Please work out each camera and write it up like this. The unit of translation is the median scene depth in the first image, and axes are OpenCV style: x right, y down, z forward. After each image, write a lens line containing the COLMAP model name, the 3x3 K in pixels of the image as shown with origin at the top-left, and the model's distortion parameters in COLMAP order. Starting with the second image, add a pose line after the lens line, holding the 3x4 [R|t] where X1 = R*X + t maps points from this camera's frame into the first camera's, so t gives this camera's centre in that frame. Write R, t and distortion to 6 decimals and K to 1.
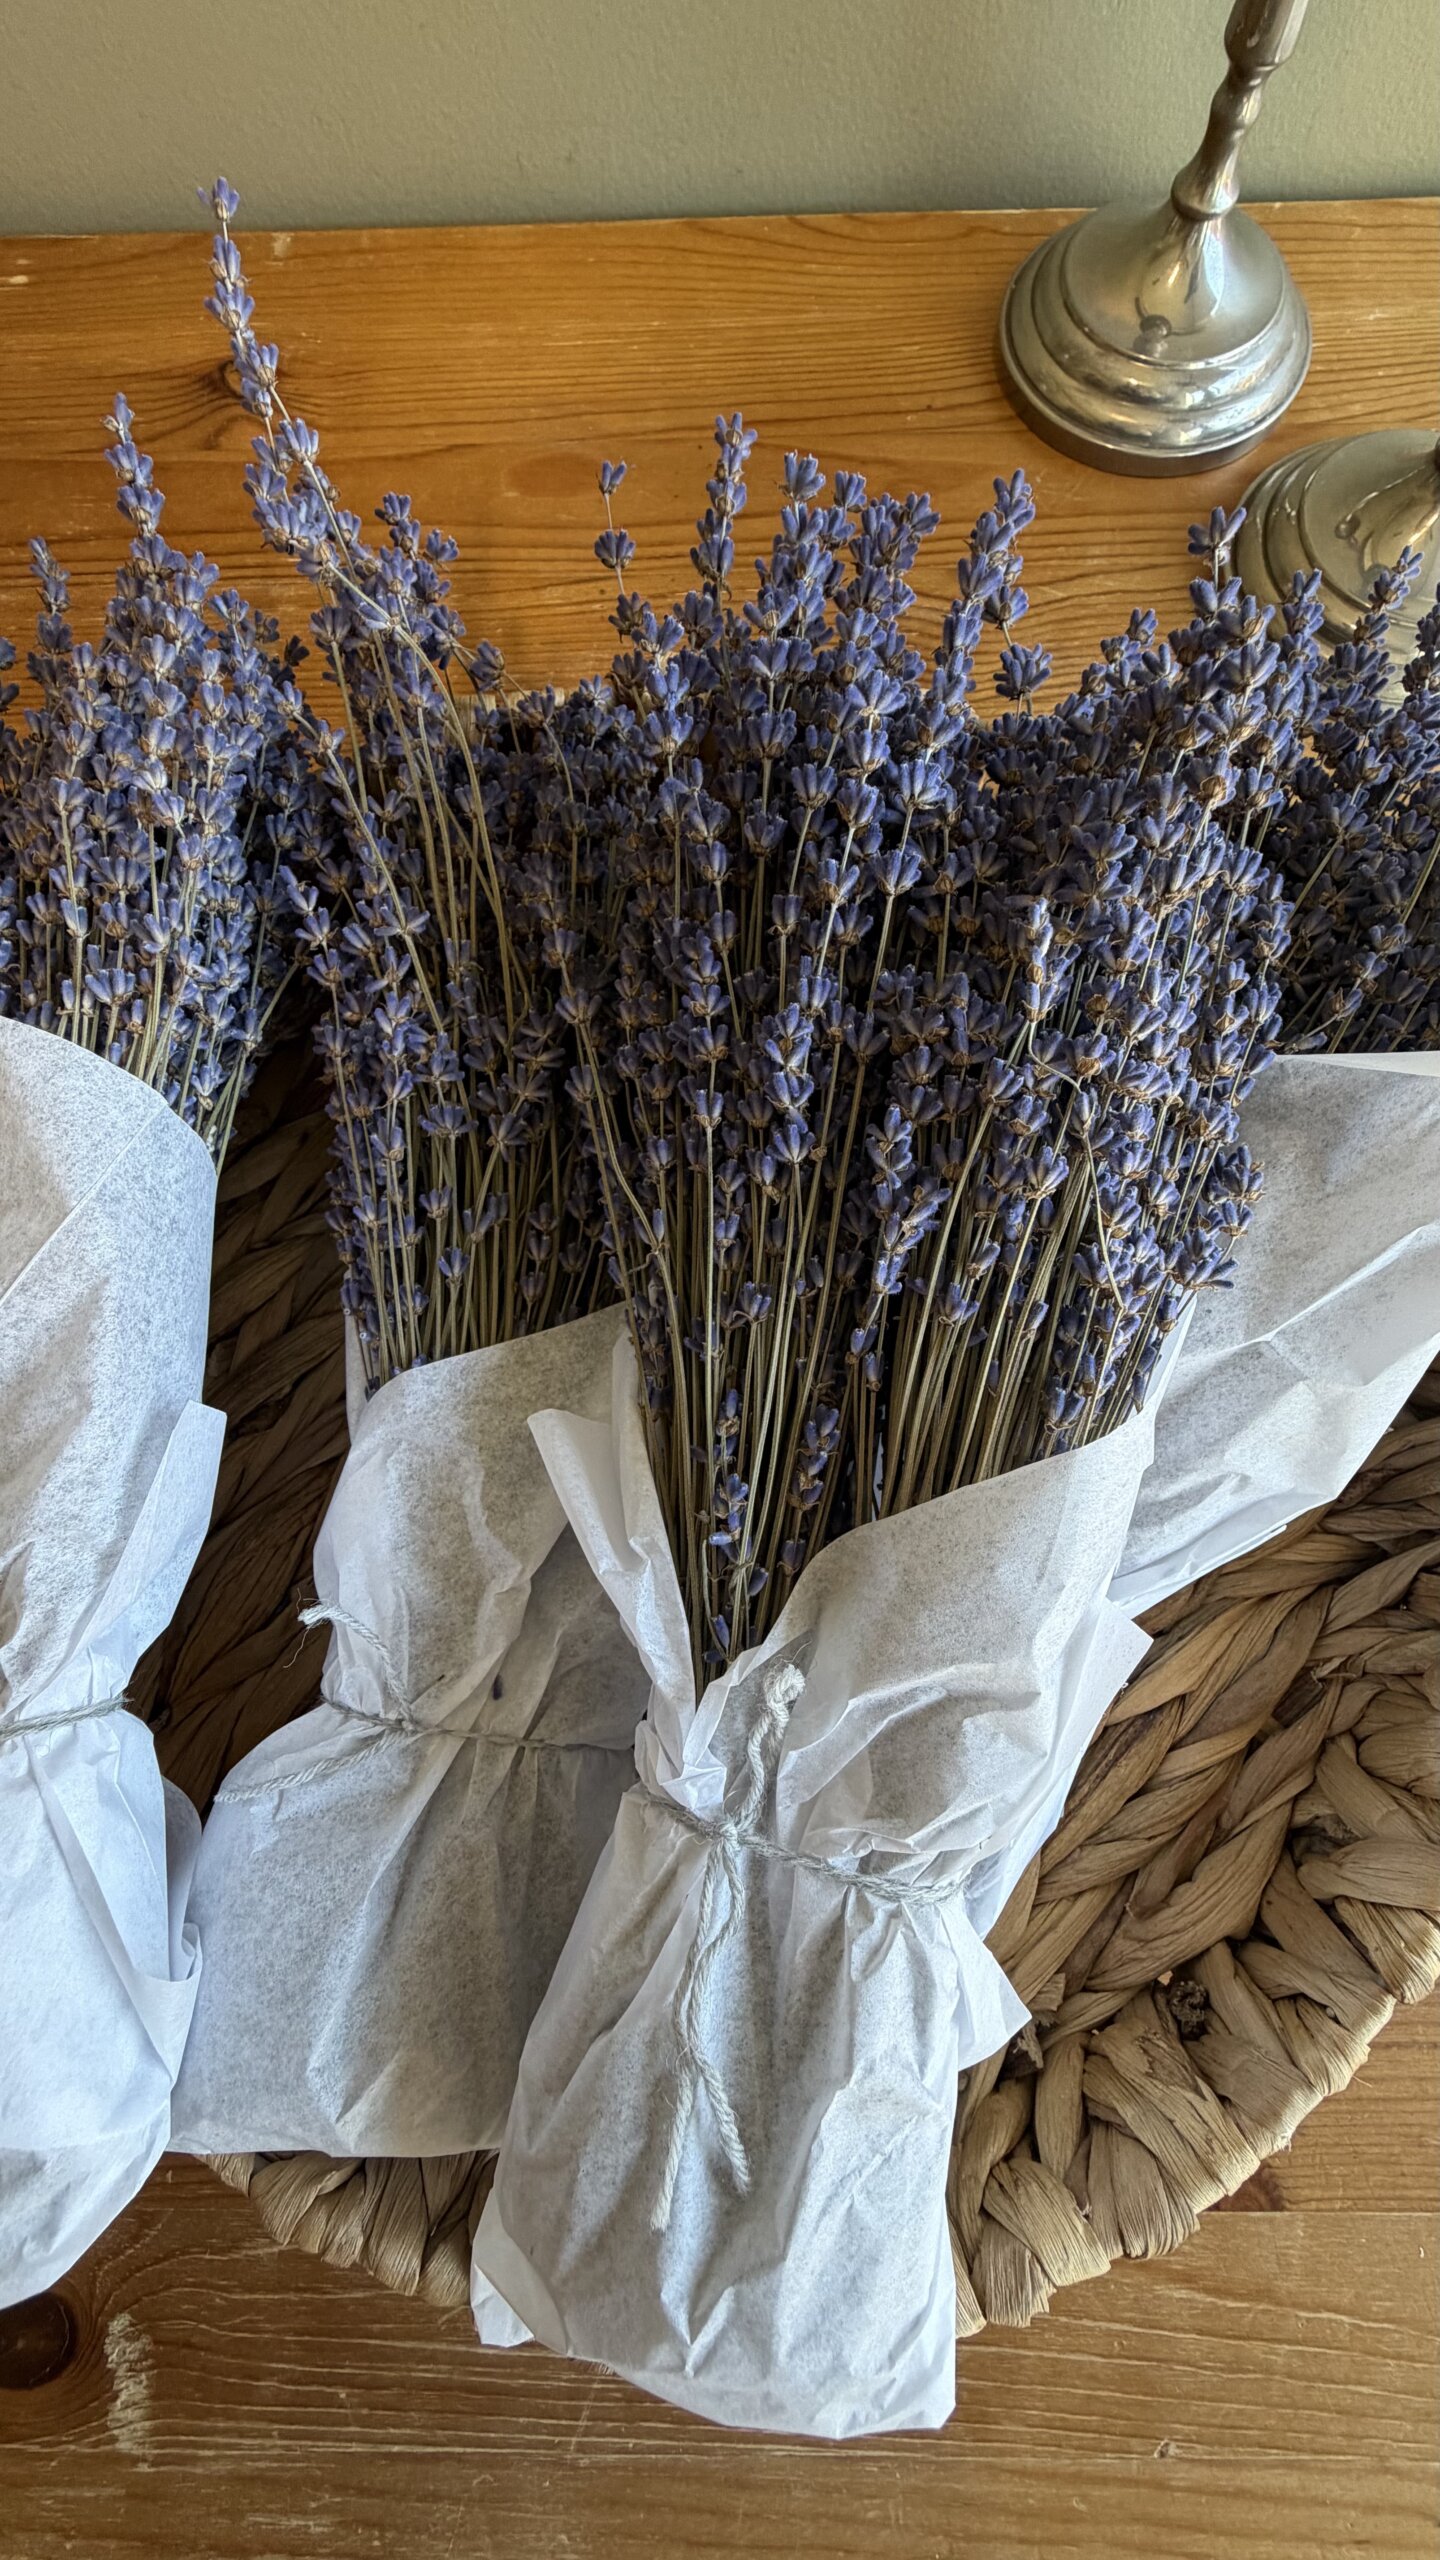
lens RADIAL K [[1037.5, 0, 722.5], [0, 1037.5, 1275.0], [0, 0, 1]] dist [-0.001207, 0.000337]
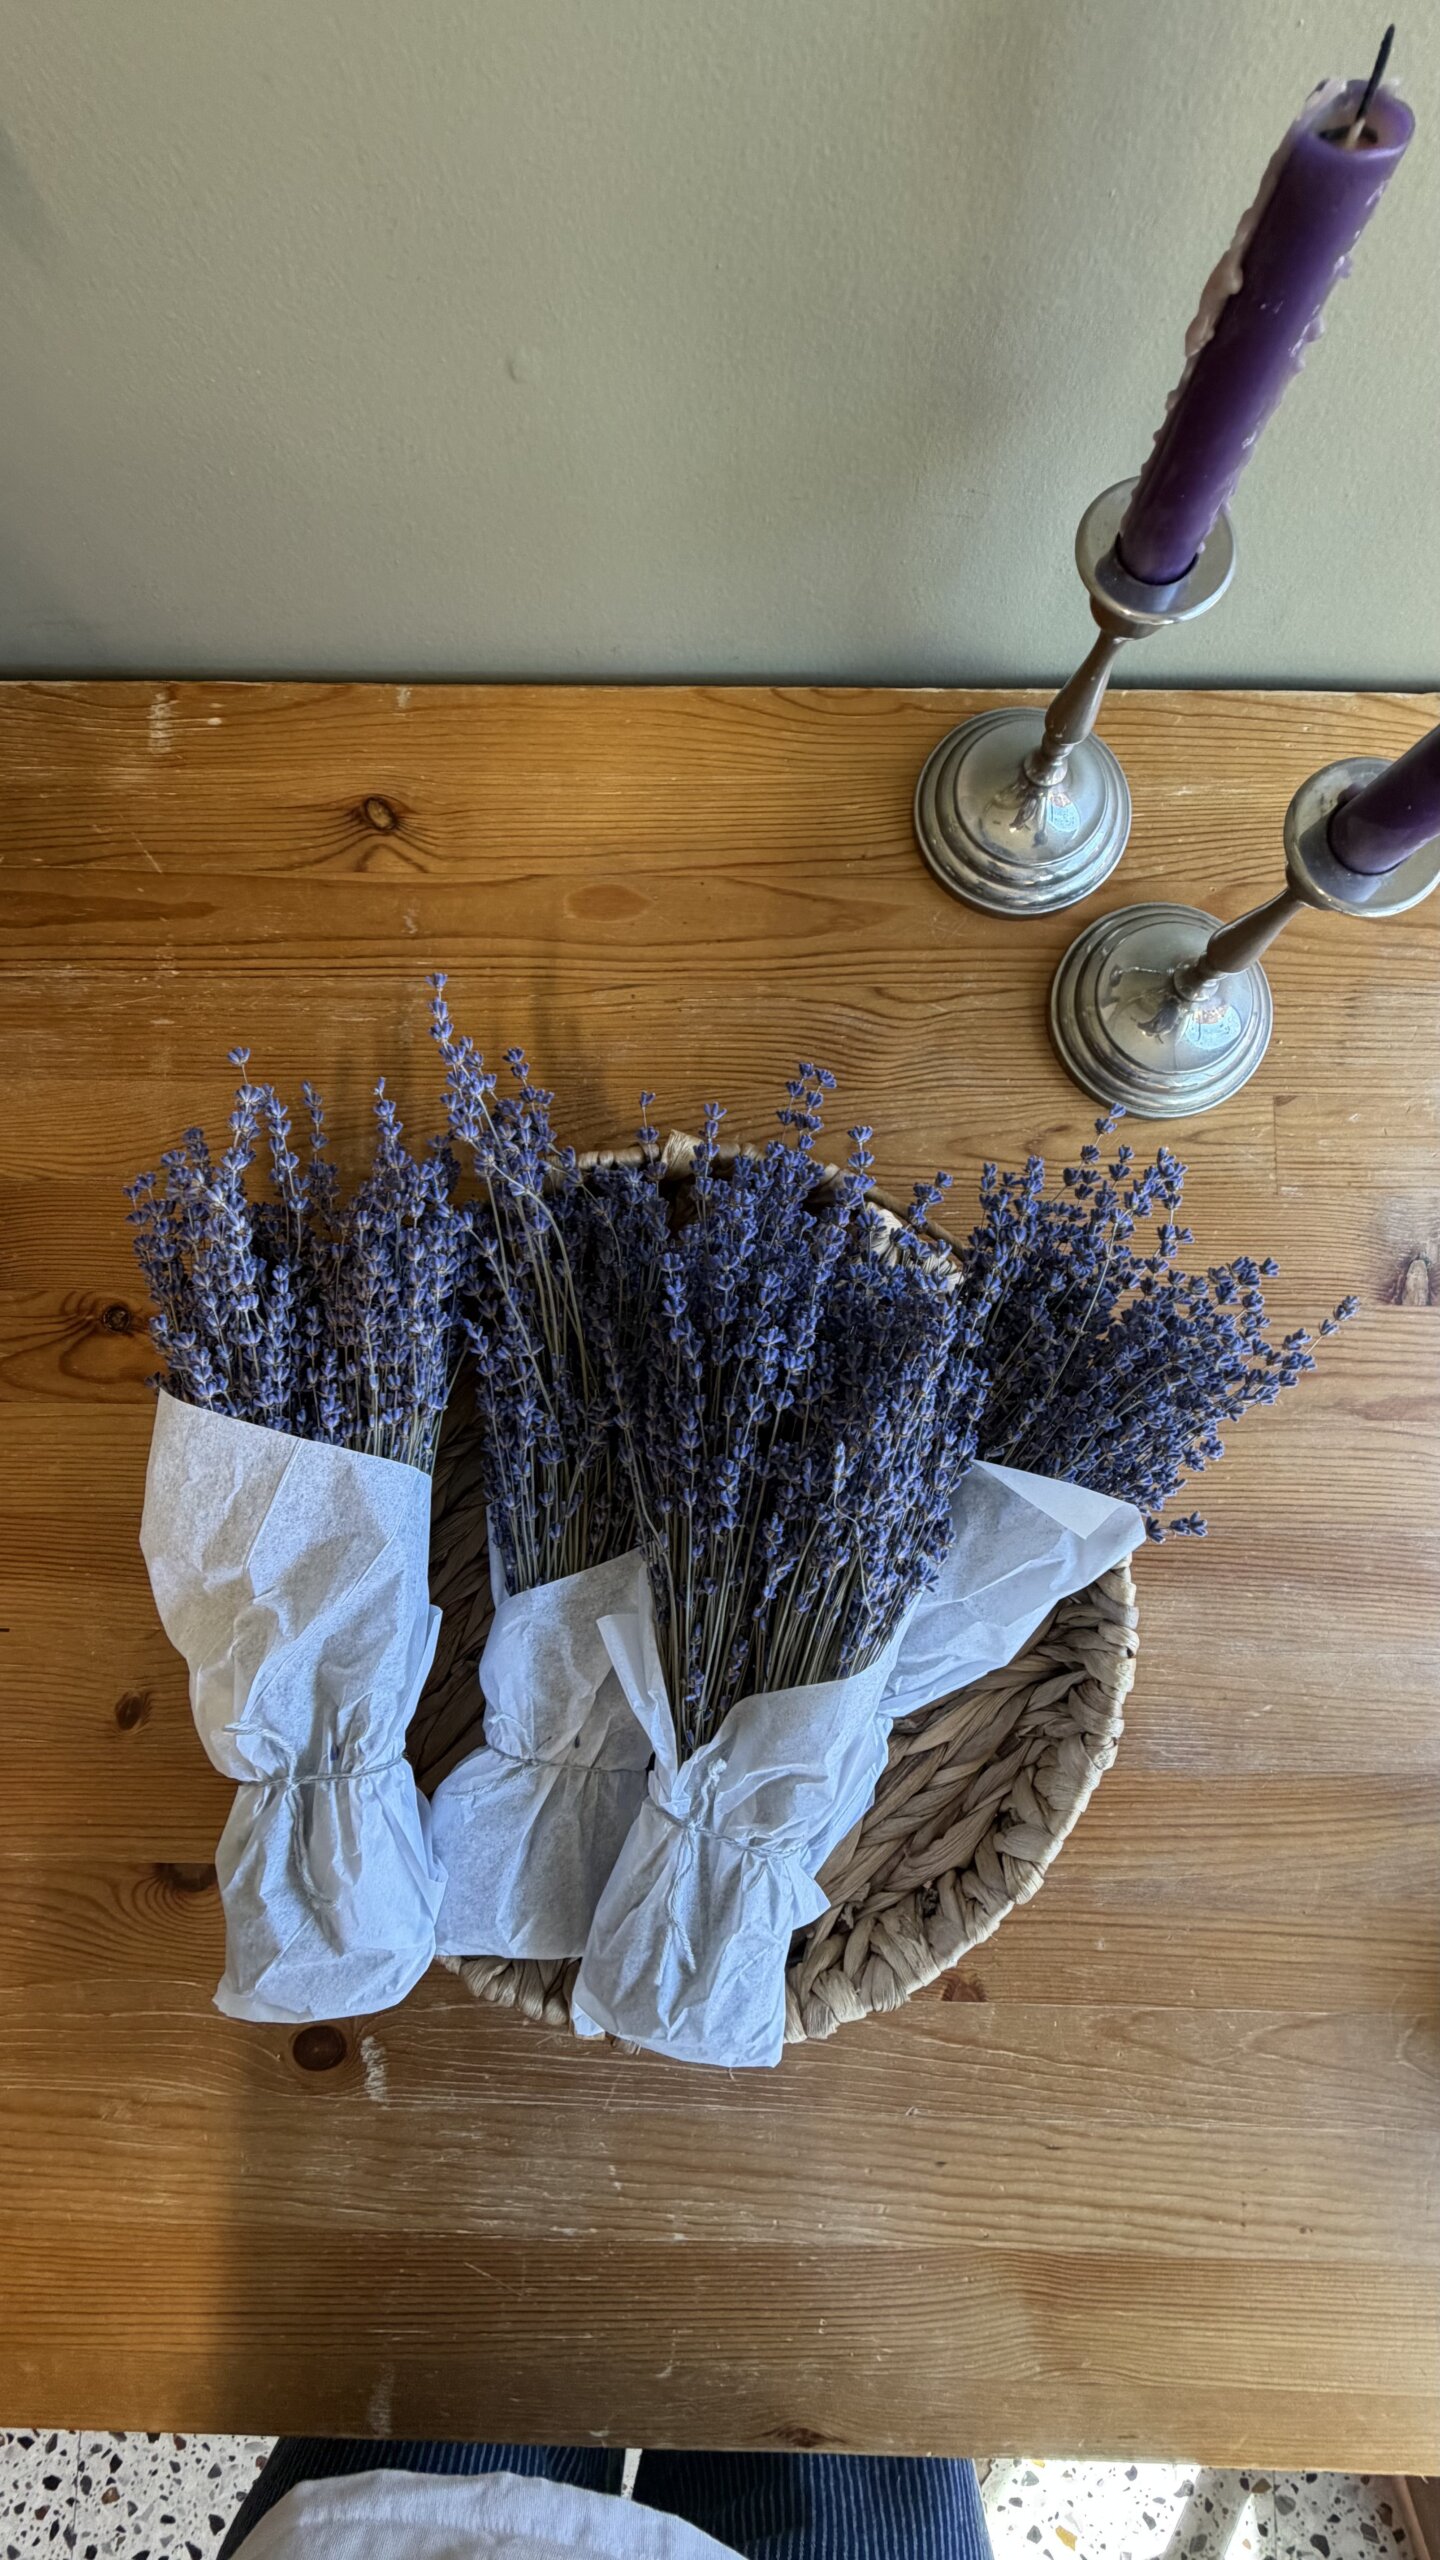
lens RADIAL K [[1037.5, 0, 720.7], [0, 1037.5, 1312.2], [0, 0, 1]] dist [-0.001207, 0.000337]
pose [[0.999646, 0.026505, 0.002140, 0.025855], [-0.026572, 0.992586, 0.118606, -0.604648], [0.001020, -0.118621, 0.992939, -0.791879]]
